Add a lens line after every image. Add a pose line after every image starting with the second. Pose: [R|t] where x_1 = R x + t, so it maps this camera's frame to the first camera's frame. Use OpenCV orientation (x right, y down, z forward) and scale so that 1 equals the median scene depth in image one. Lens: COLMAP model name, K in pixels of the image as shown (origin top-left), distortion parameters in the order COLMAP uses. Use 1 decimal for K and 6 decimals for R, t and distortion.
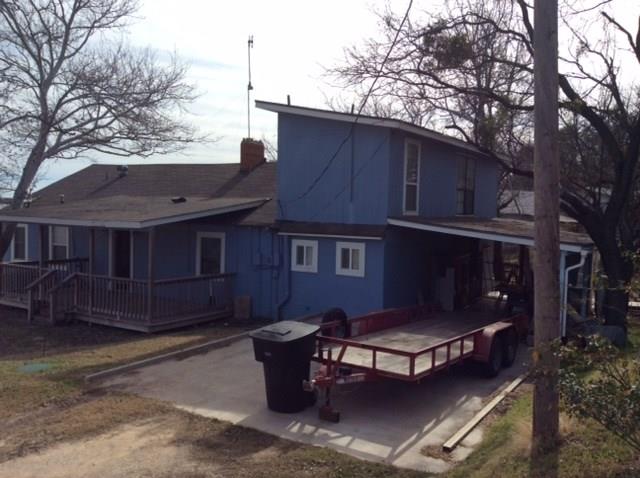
lens RADIAL K [[595.2, 0, 320.0], [0, 595.2, 239.0], [0, 0, 1]] dist [0.232097, -0.433713]
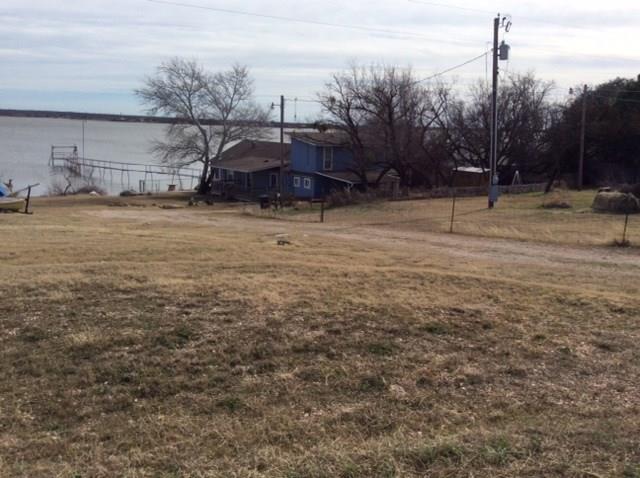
lens RADIAL K [[595.2, 0, 320.0], [0, 595.2, 239.0], [0, 0, 1]] dist [0.232097, -0.433713]
pose [[0.956544, 0.058984, -0.285560, 0.953373], [-0.021623, 0.990979, 0.132260, -0.086943], [0.290786, -0.120338, 0.949190, -1.889357]]
